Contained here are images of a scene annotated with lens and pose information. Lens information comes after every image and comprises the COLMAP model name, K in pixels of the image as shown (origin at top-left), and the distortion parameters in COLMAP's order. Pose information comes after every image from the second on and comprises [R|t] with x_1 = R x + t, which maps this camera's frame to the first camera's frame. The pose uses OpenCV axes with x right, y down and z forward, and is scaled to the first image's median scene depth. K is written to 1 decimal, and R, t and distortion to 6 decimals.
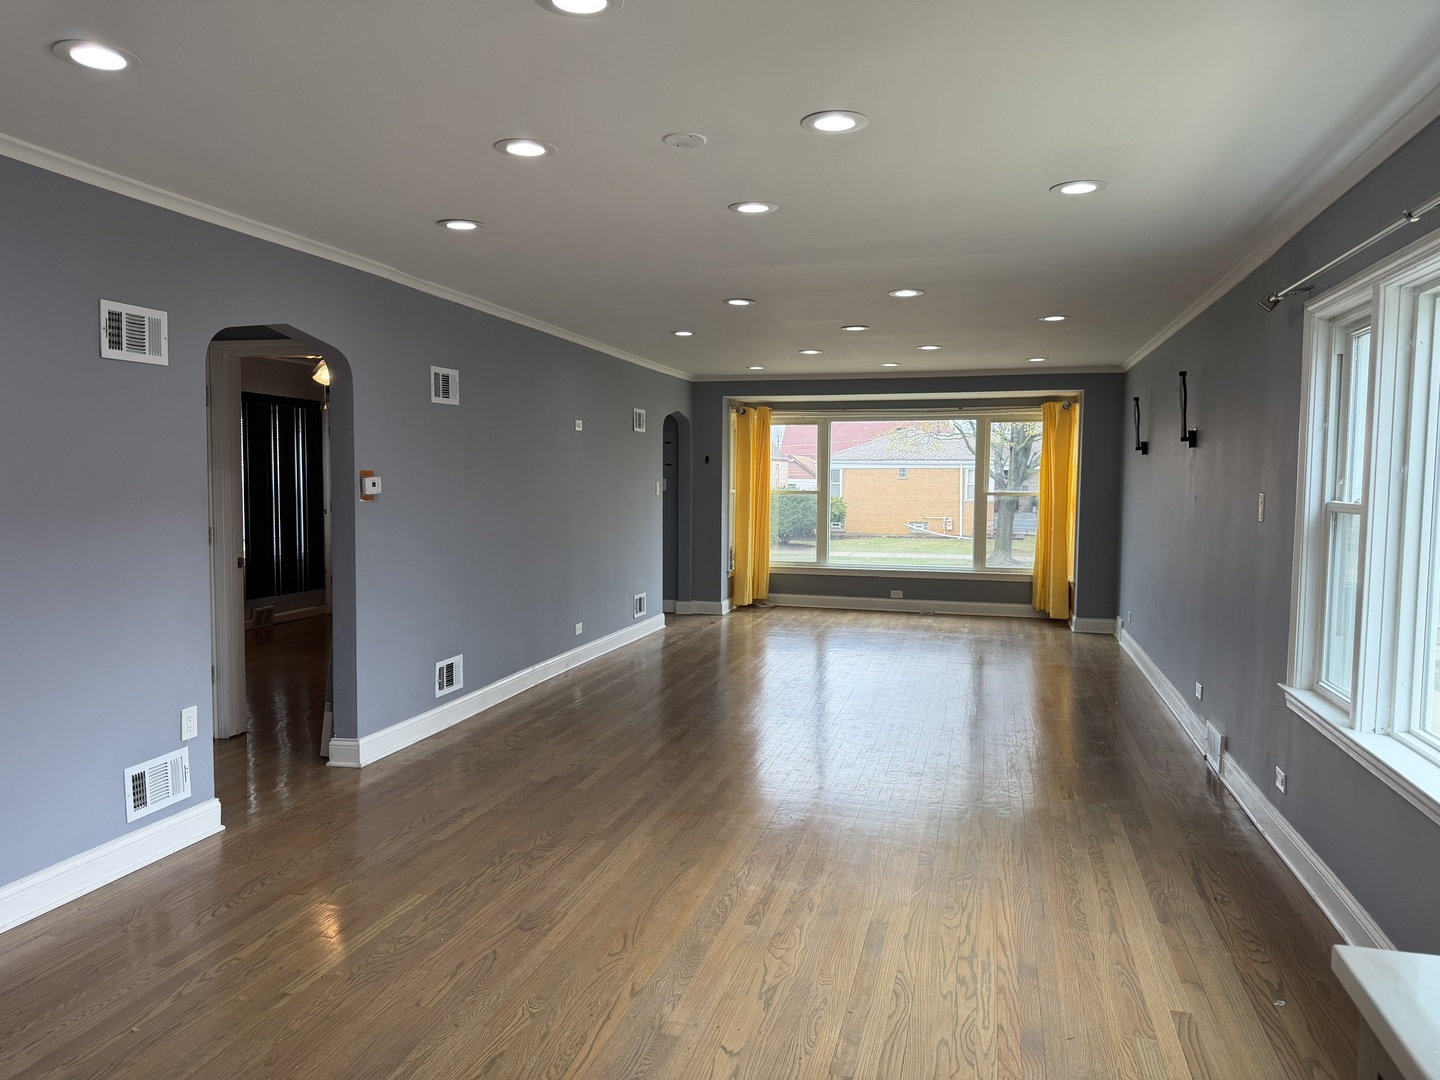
lens RADIAL K [[1008.6, 0, 721.1], [0, 1008.6, 537.1], [0, 0, 1]] dist [0.006342, -0.008051]
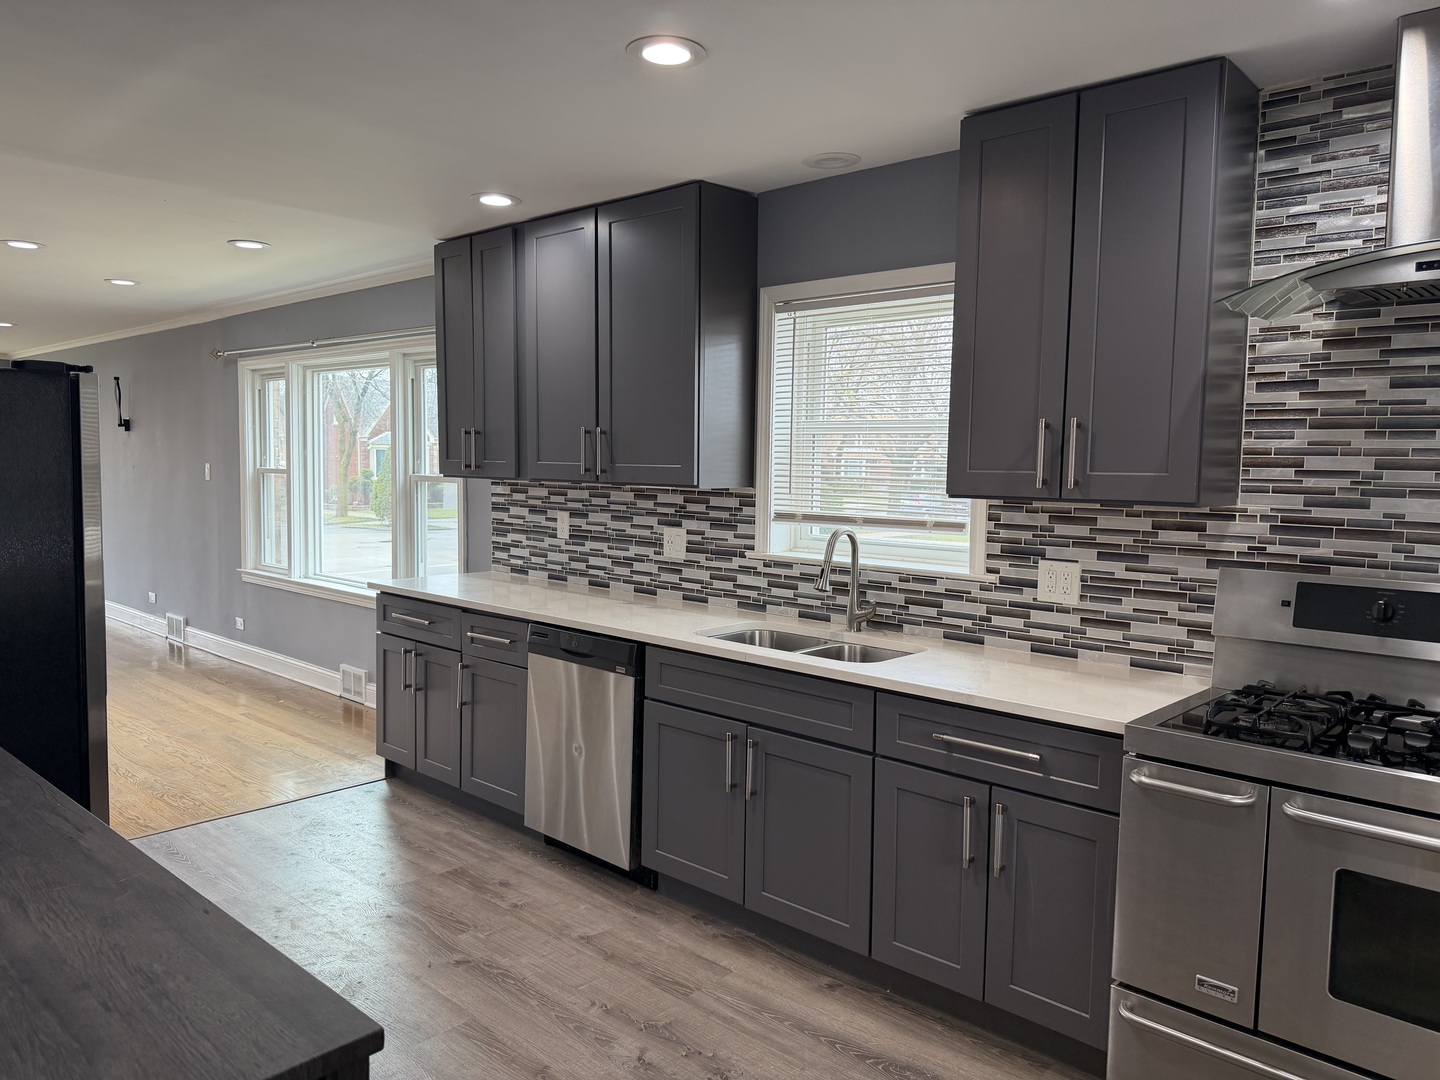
lens RADIAL K [[1008.6, 0, 718.3], [0, 1008.6, 537.8], [0, 0, 1]] dist [0.006342, -0.008051]
pose [[0.449273, -0.064065, 0.891094, -0.676613], [0.038501, 0.997887, 0.052331, 0.028325], [-0.892564, 0.010797, 0.450790, -0.588962]]
